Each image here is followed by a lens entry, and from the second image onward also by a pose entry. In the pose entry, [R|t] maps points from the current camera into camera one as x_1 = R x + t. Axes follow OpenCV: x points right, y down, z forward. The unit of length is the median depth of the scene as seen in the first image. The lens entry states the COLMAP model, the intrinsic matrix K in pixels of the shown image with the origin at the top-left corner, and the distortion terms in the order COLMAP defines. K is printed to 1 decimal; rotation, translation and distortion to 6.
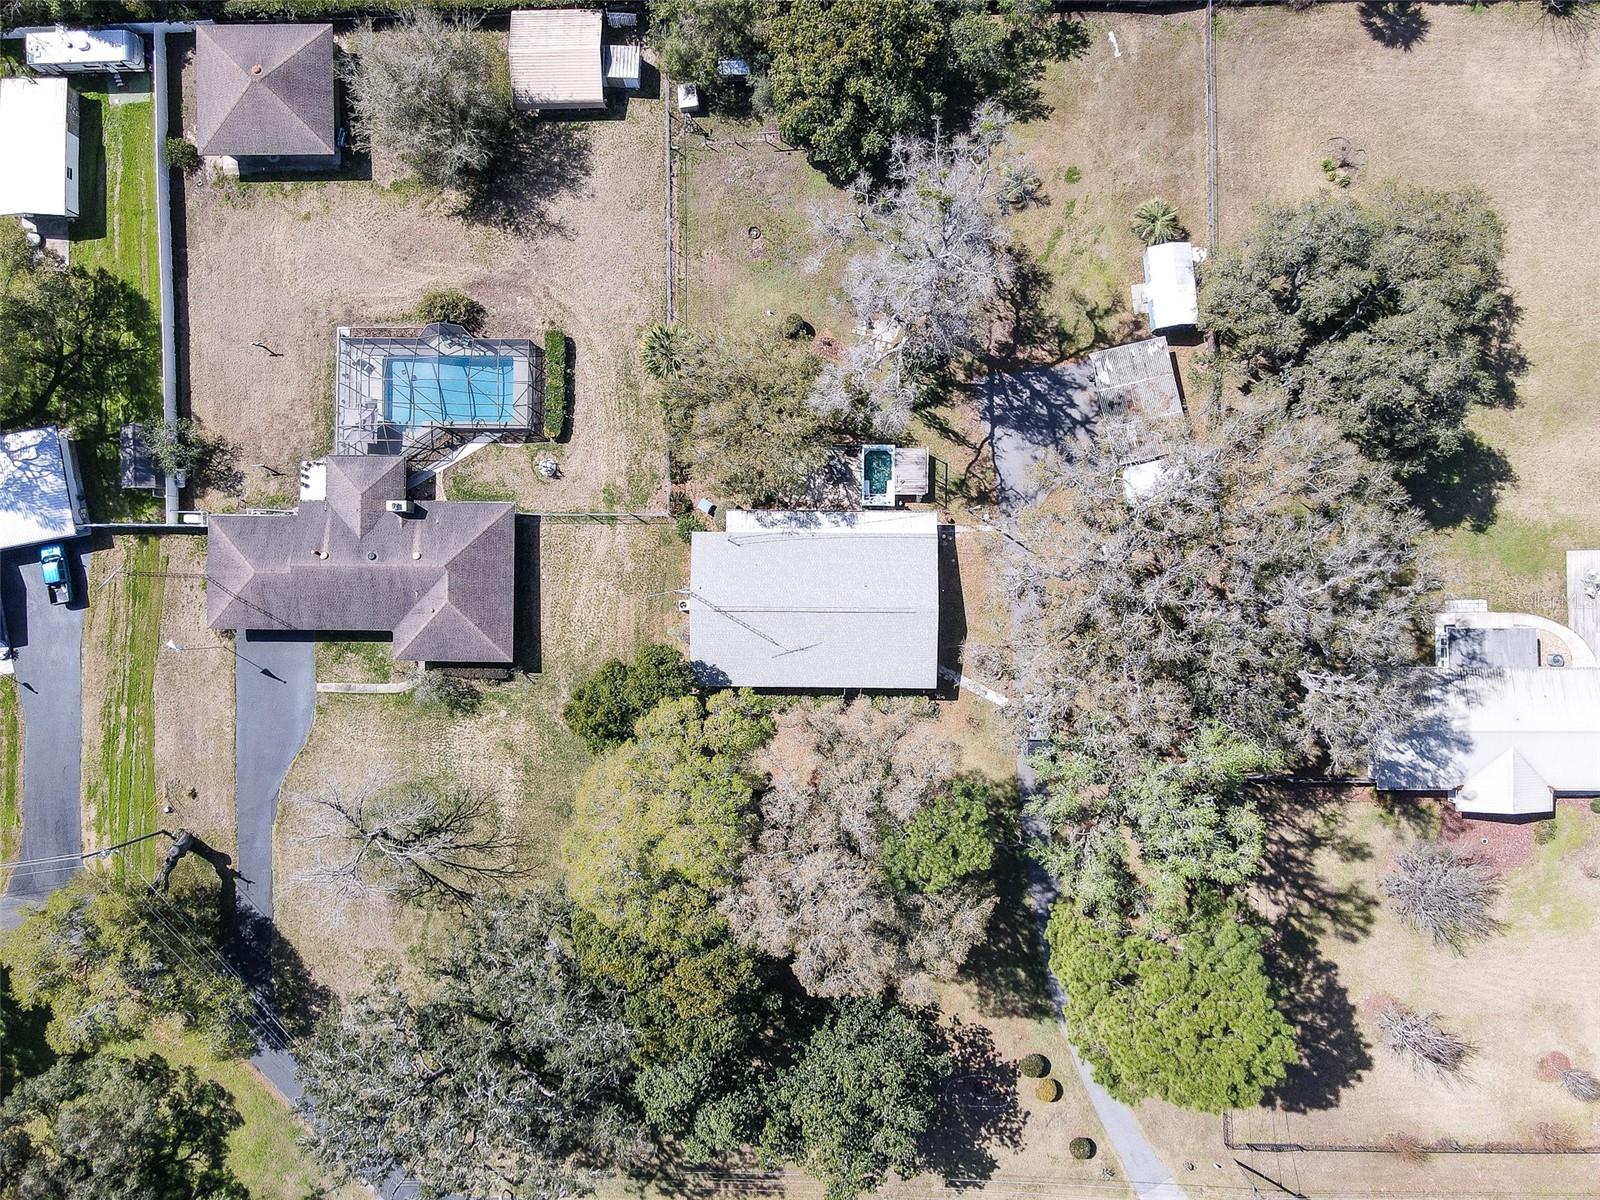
lens RADIAL K [[1124.1, 0, 800.0], [0, 1124.1, 600.0], [0, 0, 1]] dist [0.005756, -0.019170]
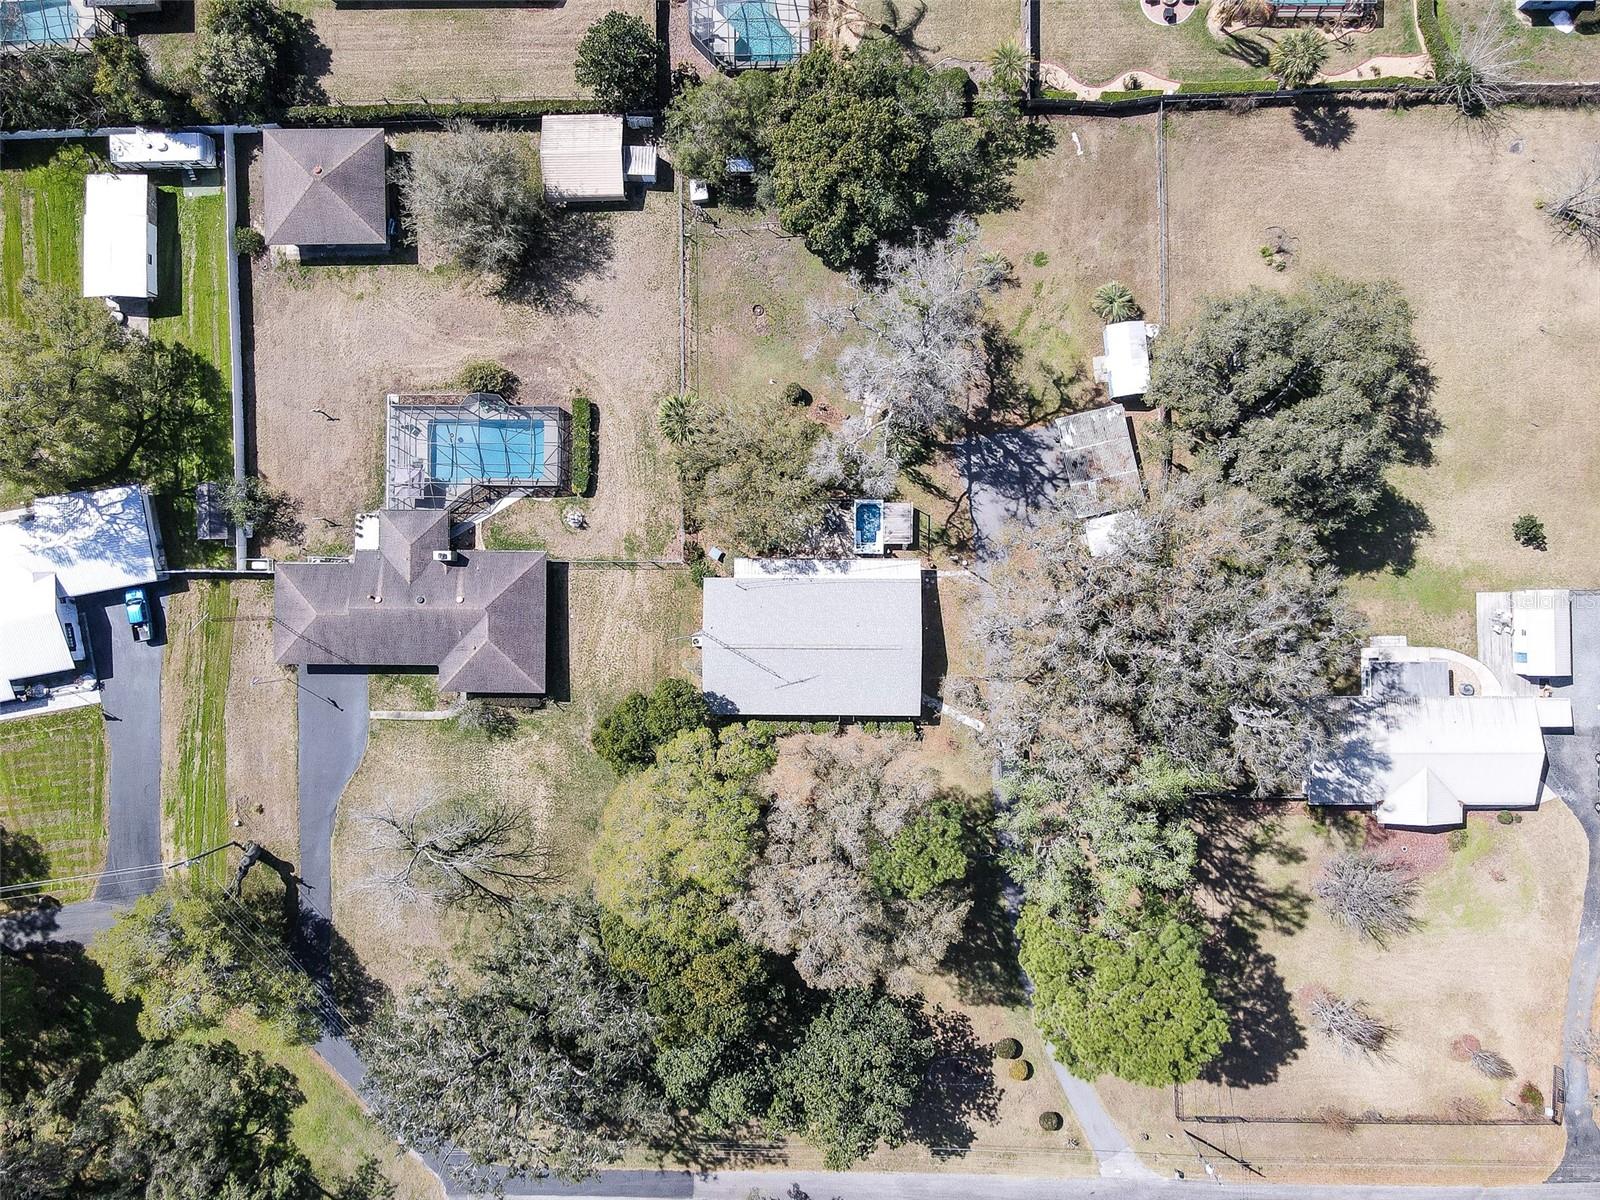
lens RADIAL K [[1109.9, 0, 800.0], [0, 1109.9, 600.0], [0, 0, 1]] dist [-0.010500, 0.000979]
pose [[0.999993, -0.002232, 0.003071, -0.002882], [0.002223, 0.999994, 0.002764, -0.040414], [-0.003077, -0.002757, 0.999991, -0.113140]]
